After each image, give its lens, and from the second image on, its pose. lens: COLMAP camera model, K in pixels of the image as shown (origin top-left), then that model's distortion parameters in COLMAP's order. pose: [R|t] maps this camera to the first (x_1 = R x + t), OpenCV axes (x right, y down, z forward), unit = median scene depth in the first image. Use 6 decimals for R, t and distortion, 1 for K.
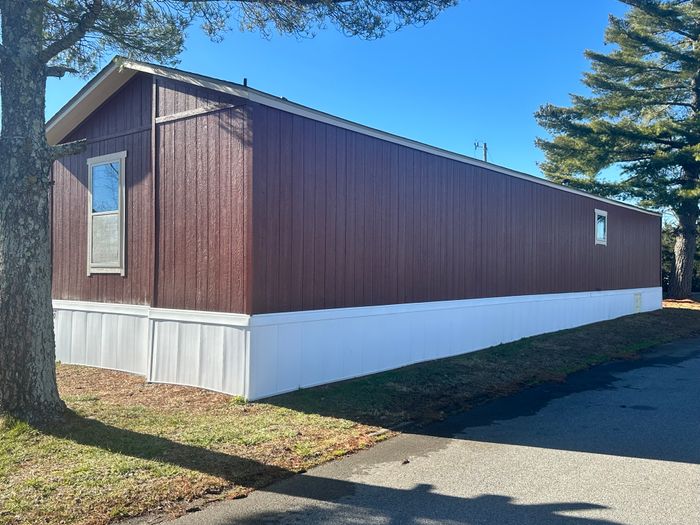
lens RADIAL K [[627.5, 0, 350.0], [0, 627.5, 262.5], [0, 0, 1]] dist [0.114014, -0.190695]
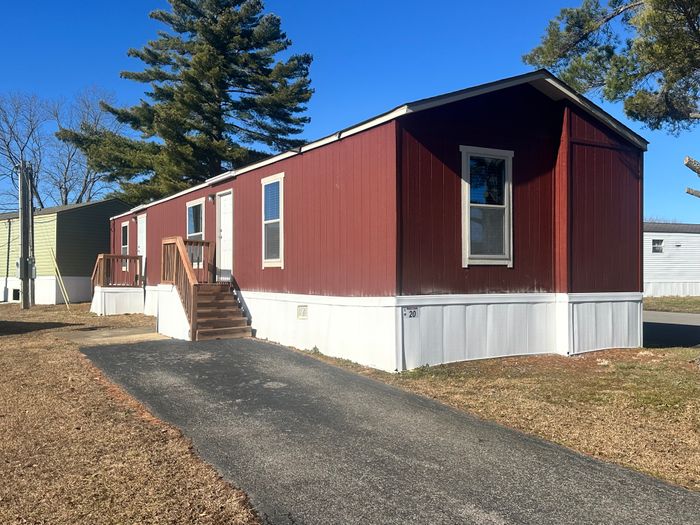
lens RADIAL K [[627.5, 0, 350.0], [0, 627.5, 262.5], [0, 0, 1]] dist [0.114014, -0.190695]
pose [[0.368668, 0.010521, 0.929501, -1.583300], [-0.009641, 0.999925, -0.007495, 0.025860], [-0.929511, -0.006198, 0.368742, 0.936923]]
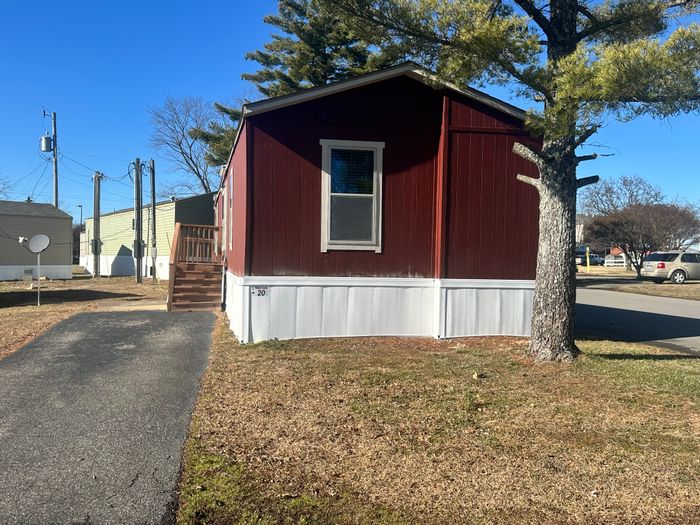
lens RADIAL K [[627.5, 0, 350.0], [0, 627.5, 262.5], [0, 0, 1]] dist [0.114014, -0.190695]
pose [[0.636927, -0.001981, 0.770922, -1.371387], [-0.023638, 0.999476, 0.022097, 0.016412], [-0.770562, -0.032297, 0.636546, 0.353166]]
